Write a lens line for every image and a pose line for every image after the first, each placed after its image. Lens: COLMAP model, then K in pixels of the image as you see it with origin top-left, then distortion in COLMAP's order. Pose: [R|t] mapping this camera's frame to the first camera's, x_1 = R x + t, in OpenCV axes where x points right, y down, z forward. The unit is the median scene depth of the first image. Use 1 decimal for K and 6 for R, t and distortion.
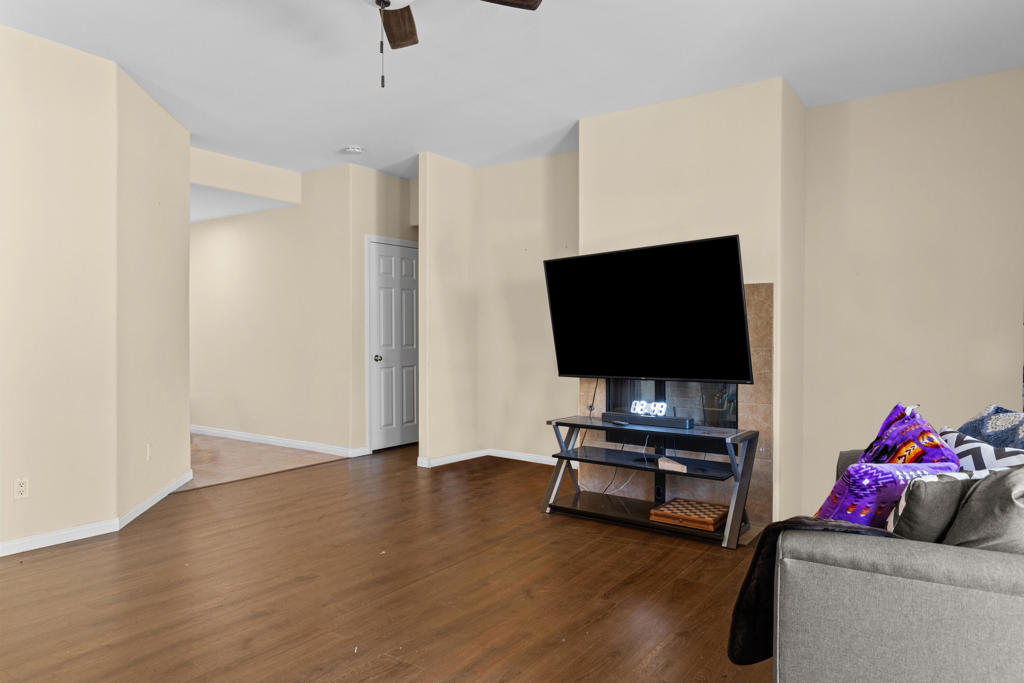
lens RADIAL K [[647.5, 0, 512.0], [0, 647.5, 341.5], [0, 0, 1]] dist [-0.000349, 0.000498]
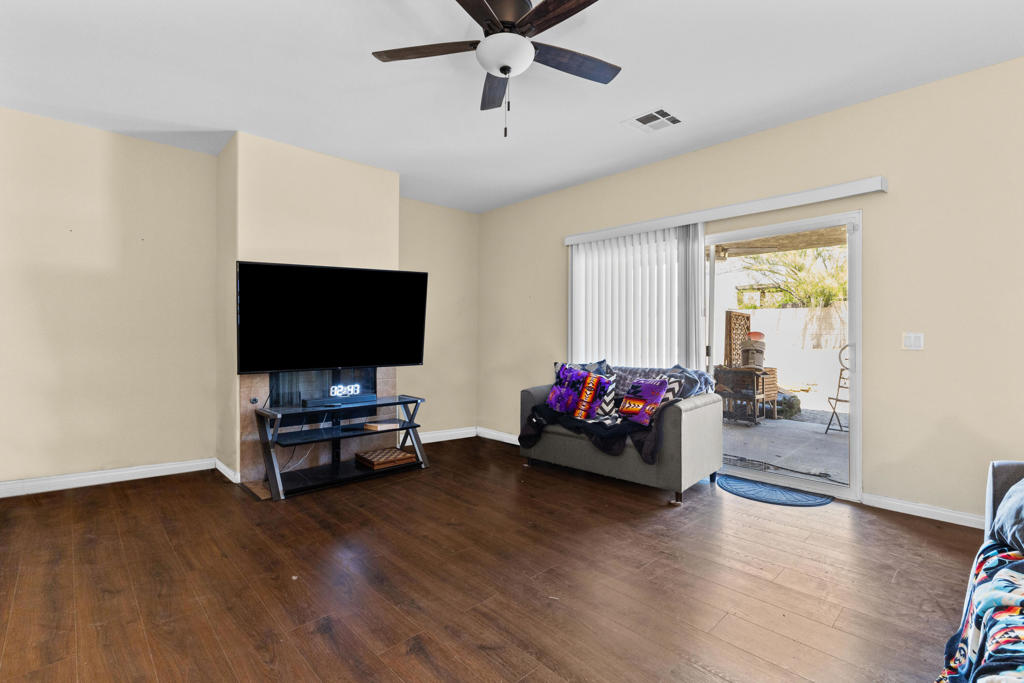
lens RADIAL K [[465.4, 0, 512.0], [0, 465.4, 341.5], [0, 0, 1]] dist [-0.001366, -0.000232]
pose [[0.202934, -0.014991, 0.979078, -0.706921], [0.006797, 0.999880, 0.013900, -0.007079], [-0.979169, 0.003834, 0.203012, 0.530728]]
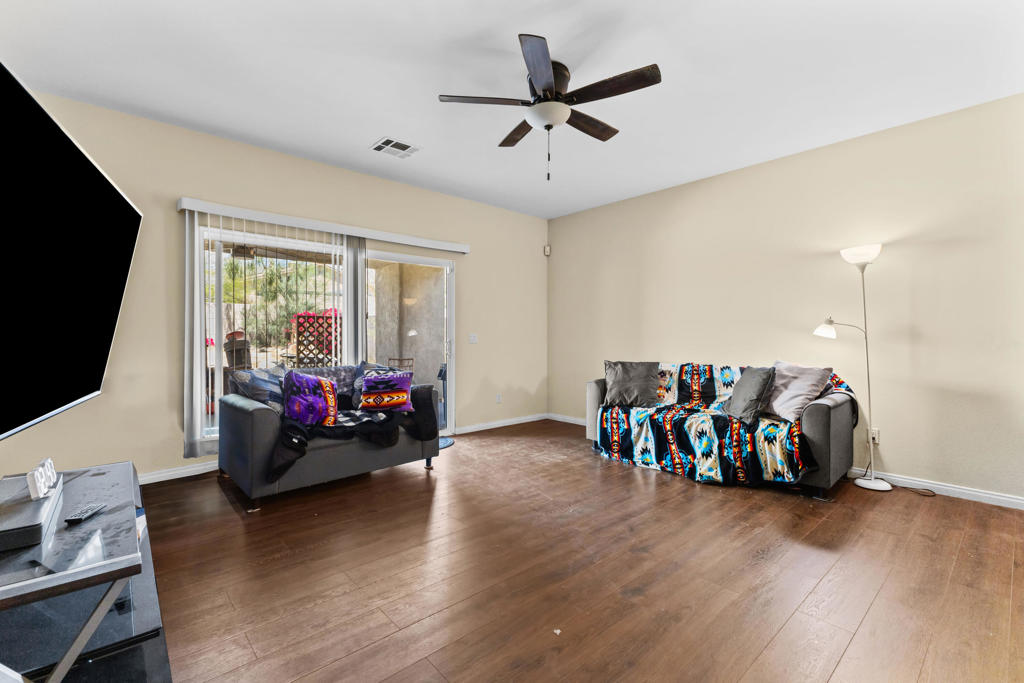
lens RADIAL K [[451.9, 0, 512.0], [0, 451.9, 341.5], [0, 0, 1]] dist [0.001155, 0.000133]
pose [[-0.971092, -0.004880, 0.238656, -0.250360], [0.001000, 0.999699, 0.024512, -0.014216], [-0.238704, 0.024042, -0.970795, 1.388762]]
